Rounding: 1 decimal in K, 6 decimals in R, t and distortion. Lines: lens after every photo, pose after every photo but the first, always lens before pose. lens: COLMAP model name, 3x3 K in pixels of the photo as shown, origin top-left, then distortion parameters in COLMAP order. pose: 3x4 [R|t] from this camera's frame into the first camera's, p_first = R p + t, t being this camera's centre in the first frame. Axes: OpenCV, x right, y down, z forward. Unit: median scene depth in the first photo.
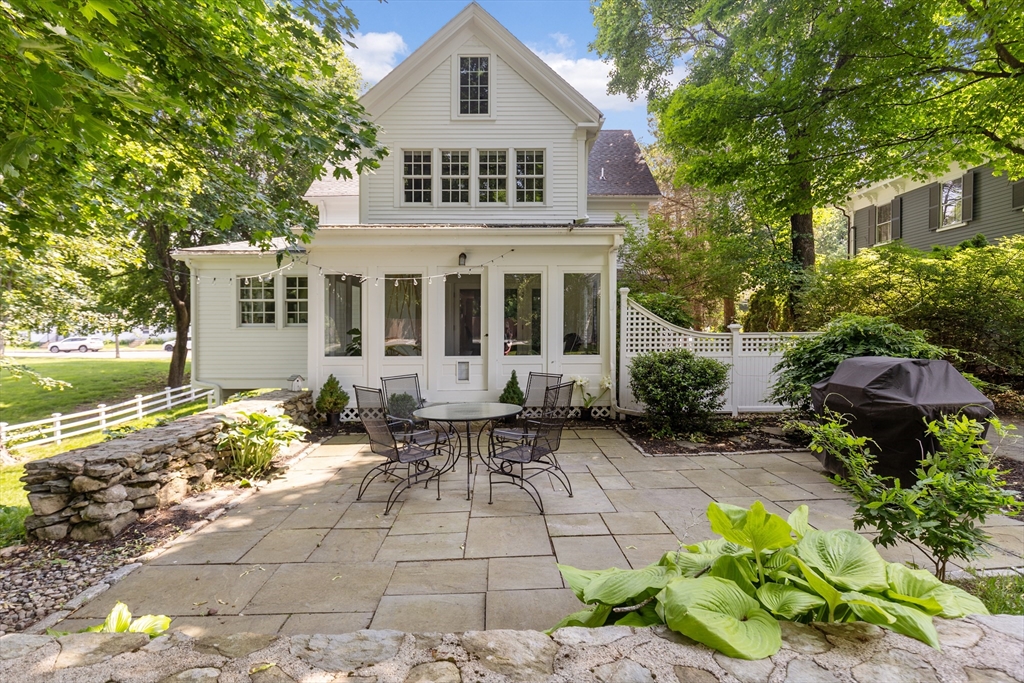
lens RADIAL K [[552.5, 0, 509.7], [0, 552.5, 326.1], [0, 0, 1]] dist [0.006208, -0.000011]
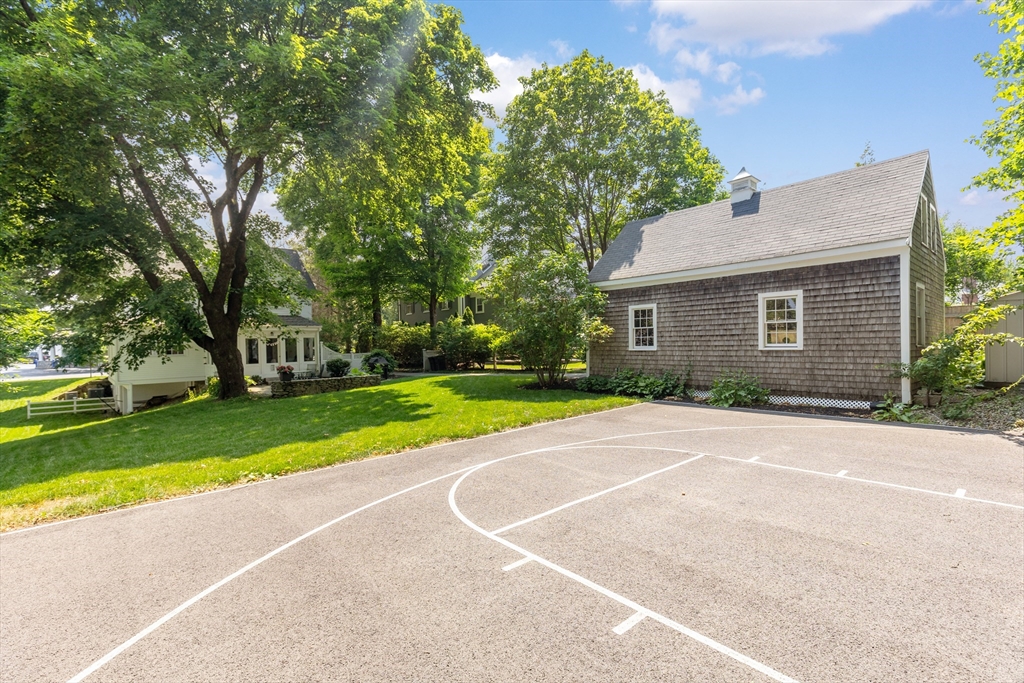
lens RADIAL K [[470.0, 0, 508.8], [0, 470.0, 346.3], [0, 0, 1]] dist [0.003446, -0.000082]
pose [[0.755648, -0.023995, 0.654538, -0.823798], [0.023684, 0.999676, 0.009305, -0.036283], [-0.654549, 0.008470, 0.755972, -1.972442]]
